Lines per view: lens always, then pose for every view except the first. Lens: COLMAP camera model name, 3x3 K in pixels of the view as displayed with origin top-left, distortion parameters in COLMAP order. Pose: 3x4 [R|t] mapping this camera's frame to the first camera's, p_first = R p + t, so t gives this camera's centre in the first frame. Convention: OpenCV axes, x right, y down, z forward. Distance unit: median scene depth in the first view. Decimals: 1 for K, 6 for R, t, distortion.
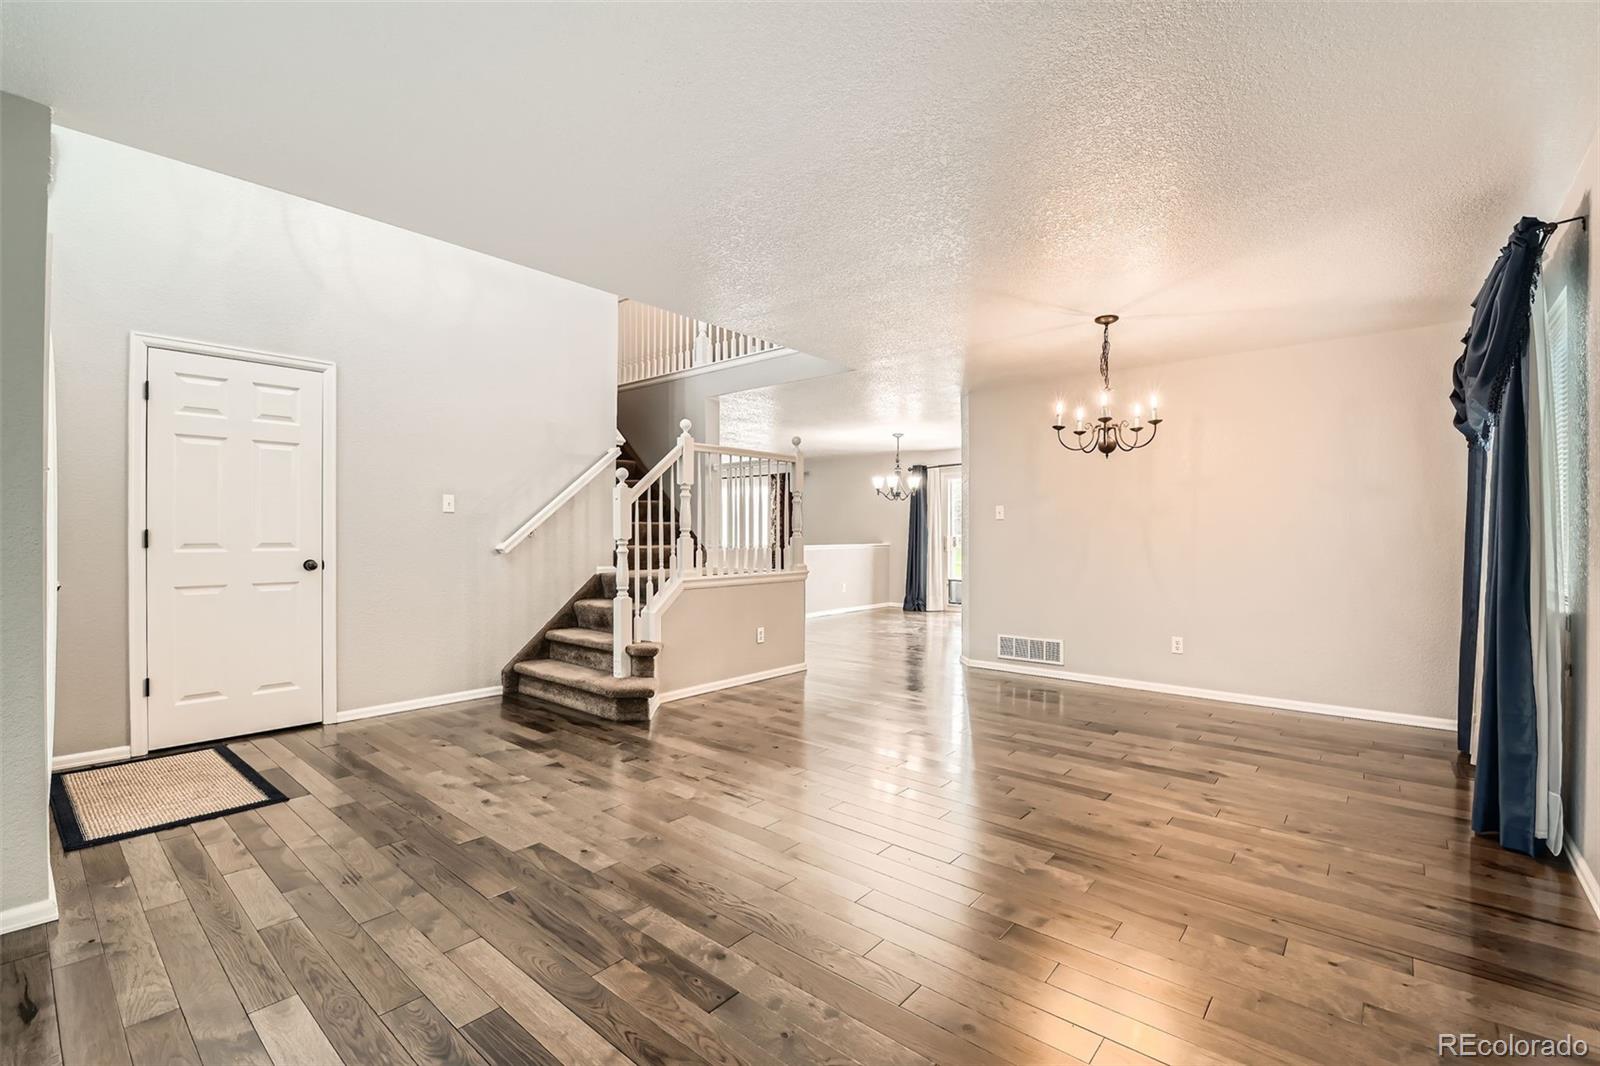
lens RADIAL K [[687.6, 0, 813.8], [0, 687.6, 532.5], [0, 0, 1]] dist [-0.006747, -0.001489]
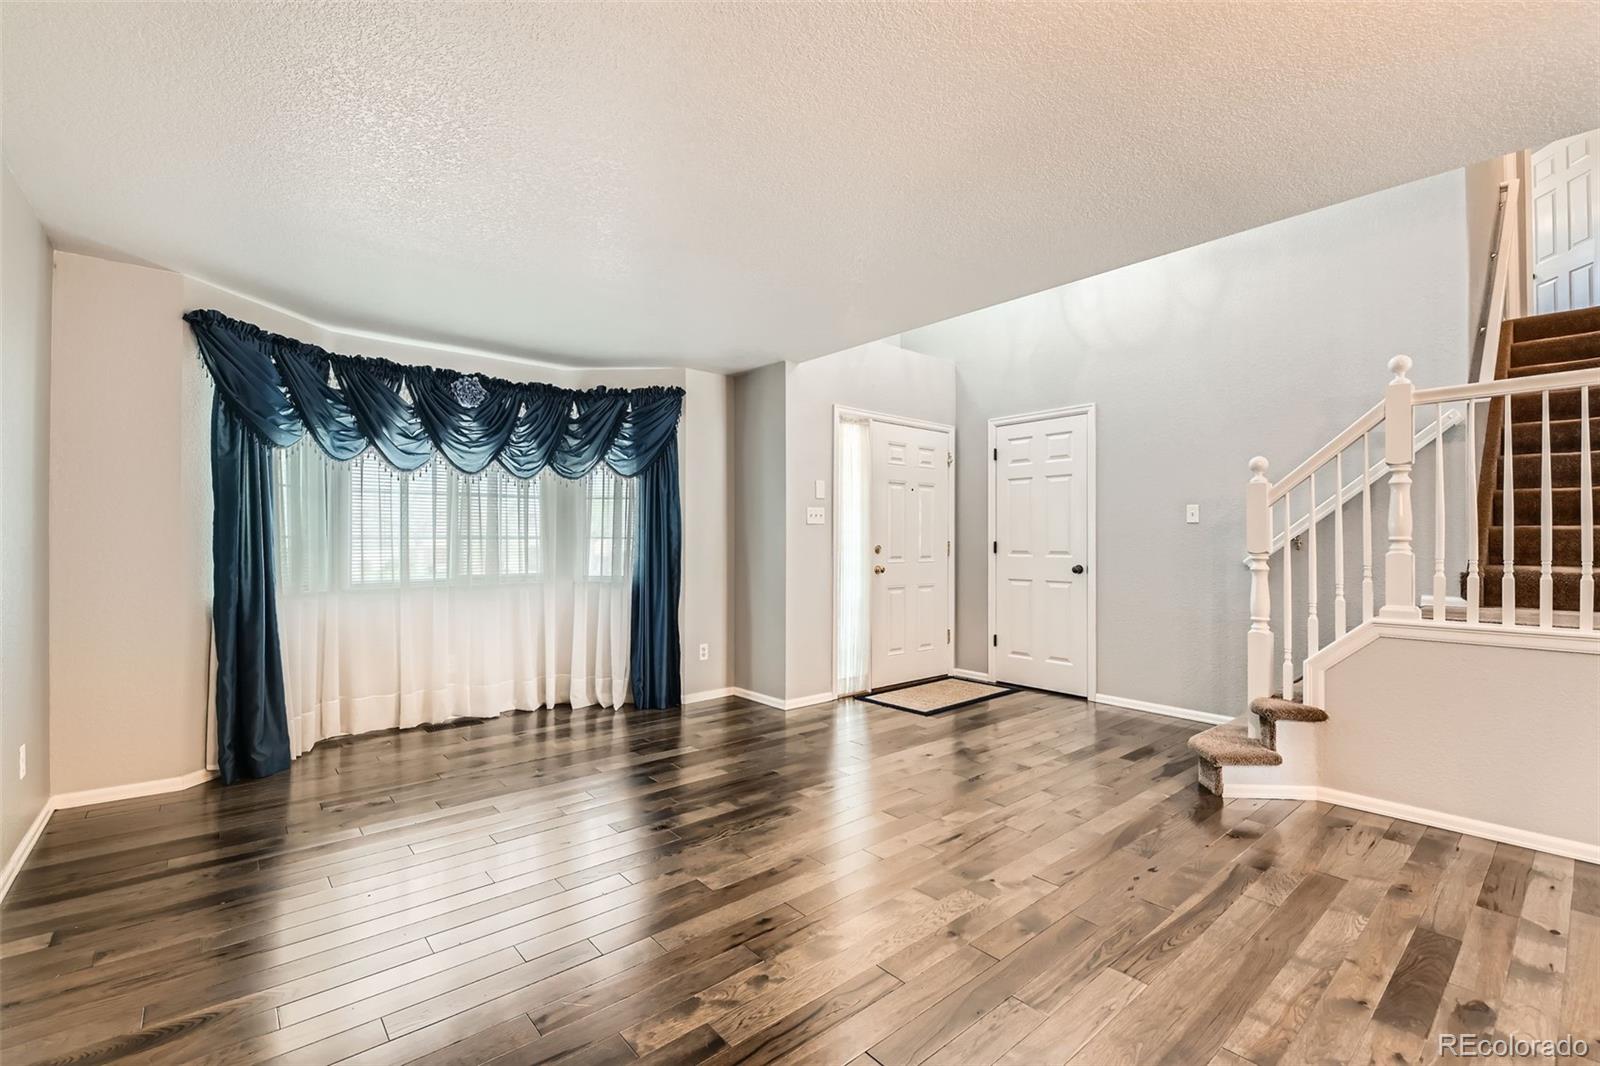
lens RADIAL K [[687.6, 0, 807.4], [0, 687.6, 541.0], [0, 0, 1]] dist [-0.006747, -0.001489]
pose [[-0.164734, -0.005244, -0.986324, 0.674679], [0.000395, 0.999985, -0.005382, 0.002316], [0.986338, -0.001276, -0.164730, 0.819555]]
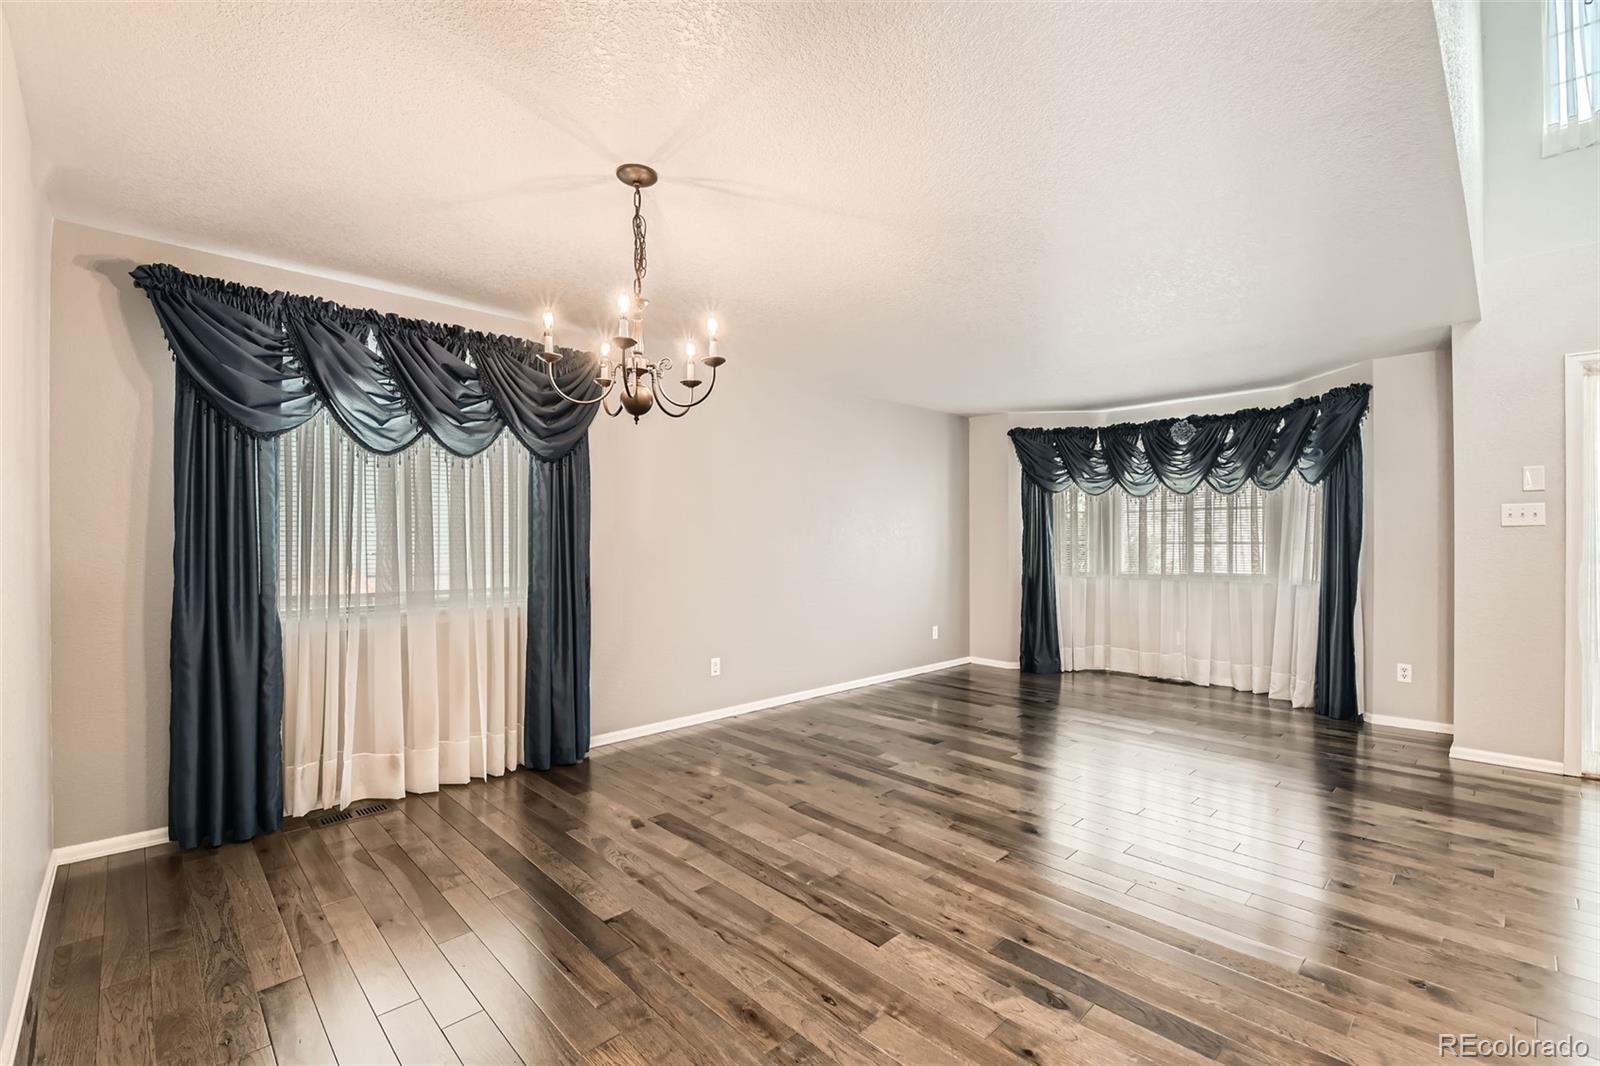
lens RADIAL K [[687.6, 0, 809.2], [0, 687.6, 542.4], [0, 0, 1]] dist [-0.006747, -0.001489]
pose [[-0.994015, -0.001961, 0.109229, 0.251130], [-0.001759, 0.999997, 0.001946, -0.014117], [-0.109232, 0.001742, -0.994015, 1.732842]]
